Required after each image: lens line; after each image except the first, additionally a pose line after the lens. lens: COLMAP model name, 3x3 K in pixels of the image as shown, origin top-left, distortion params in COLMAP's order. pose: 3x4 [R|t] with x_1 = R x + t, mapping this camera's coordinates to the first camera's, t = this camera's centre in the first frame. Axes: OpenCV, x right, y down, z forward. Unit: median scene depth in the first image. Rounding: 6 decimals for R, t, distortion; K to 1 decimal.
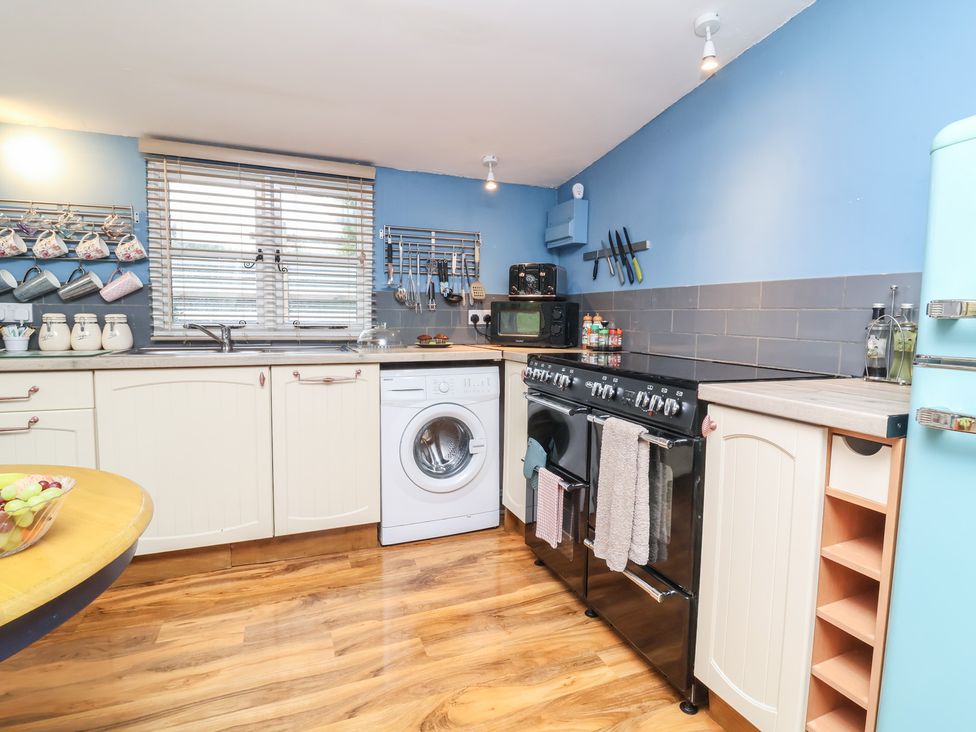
lens RADIAL K [[511.0, 0, 498.8], [0, 511.0, 356.9], [0, 0, 1]] dist [-0.000921, -0.013236]
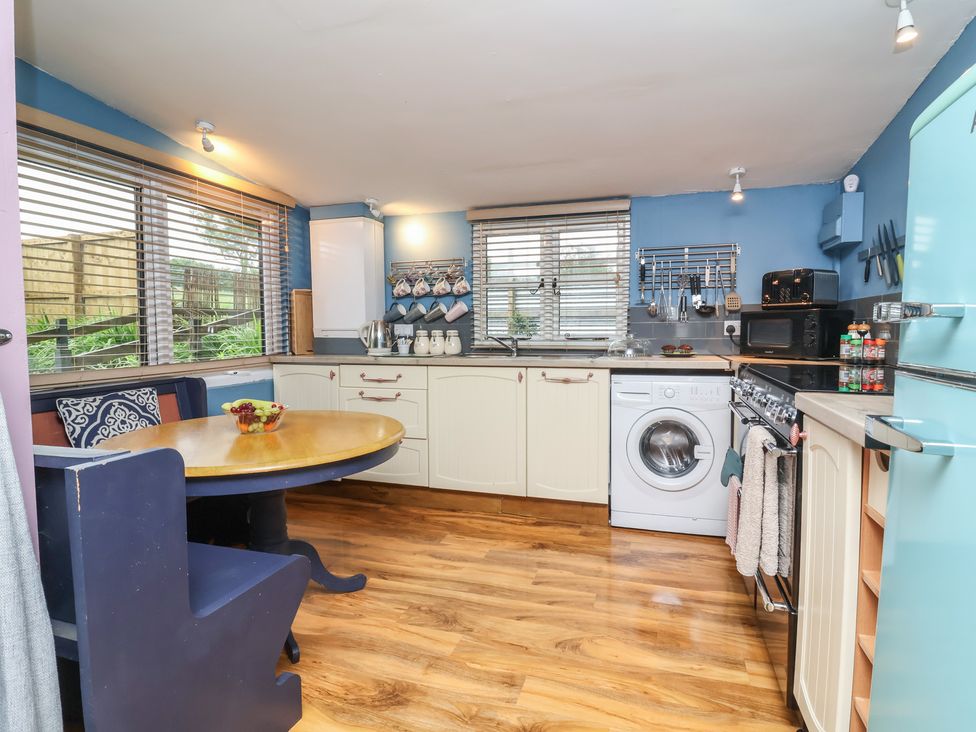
lens RADIAL K [[511.0, 0, 498.8], [0, 511.0, 356.9], [0, 0, 1]] dist [-0.000921, -0.013236]
pose [[0.766815, 0.018288, -0.641607, 0.333427], [-0.035033, 0.999297, -0.013386, 0.010651], [0.640911, 0.032742, 0.766917, -0.071434]]
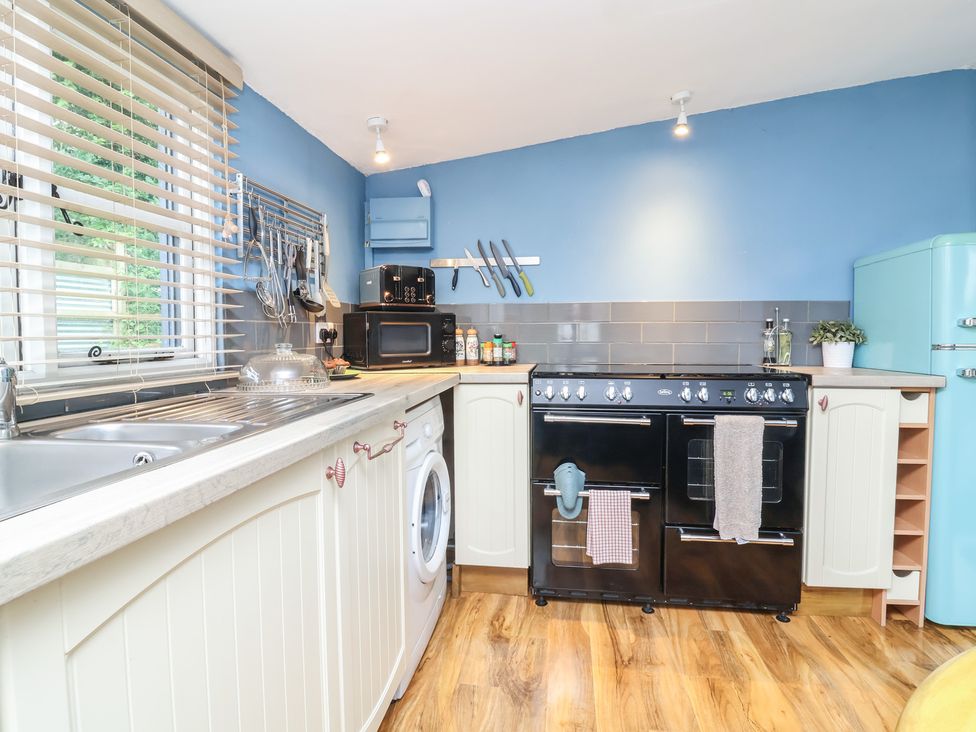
lens RADIAL K [[511.0, 0, 498.8], [0, 511.0, 356.9], [0, 0, 1]] dist [-0.000921, -0.013236]
pose [[0.510167, -0.058753, 0.858066, -0.715257], [0.078707, 0.996667, 0.021448, -0.055029], [-0.856467, 0.056594, 0.513091, 0.584186]]
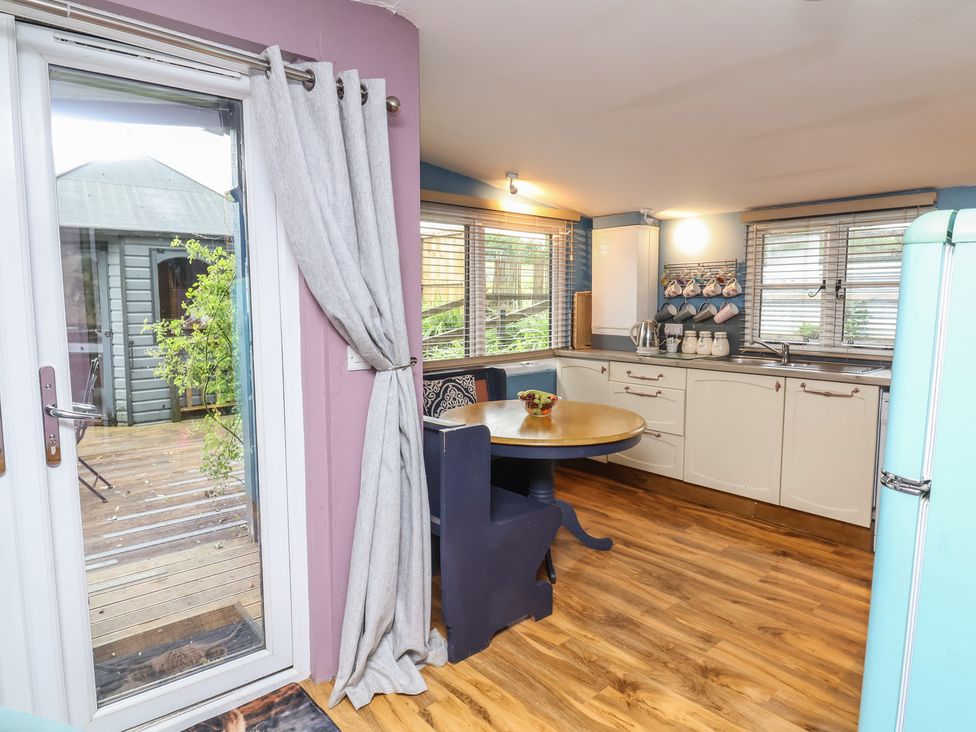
lens RADIAL K [[580.8, 0, 501.0], [0, 580.8, 356.4], [0, 0, 1]] dist [-0.003261, -0.001695]
pose [[0.329000, 0.075684, -0.941292, 0.683302], [-0.069389, 0.996026, 0.055832, -0.064142], [0.941777, 0.046947, 0.332944, -0.193634]]
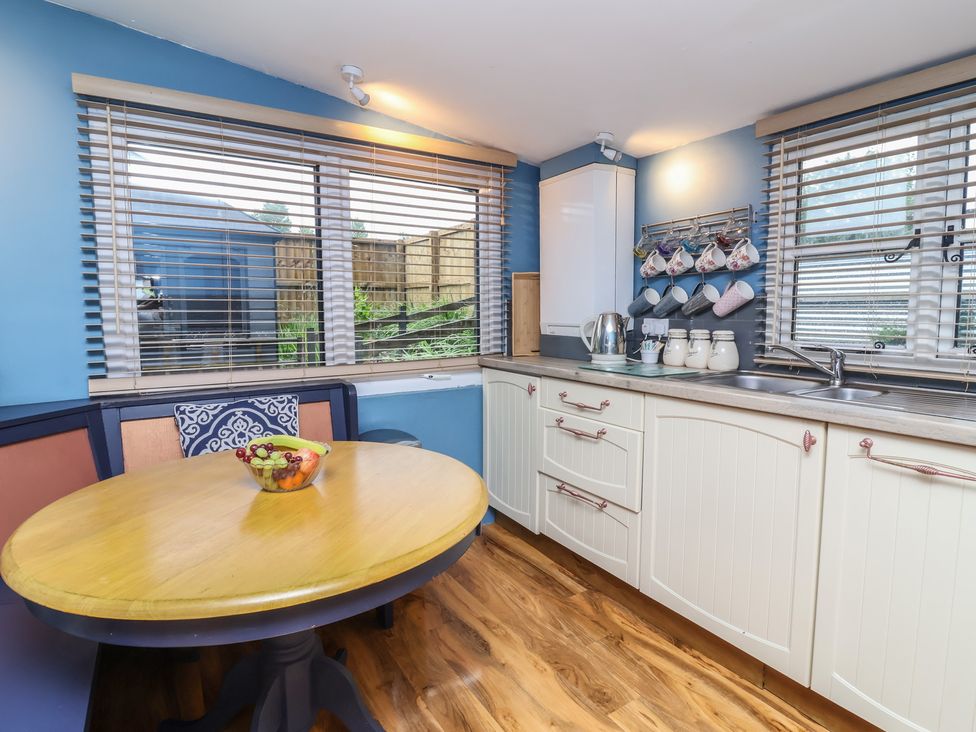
lens RADIAL K [[523.9, 0, 496.7], [0, 523.9, 356.4], [0, 0, 1]] dist [-0.001504, -0.013071]
pose [[0.167701, 0.071902, -0.983212, 0.095024], [-0.074903, 0.995383, 0.060017, -0.066079], [0.982988, 0.063581, 0.172313, 0.461727]]
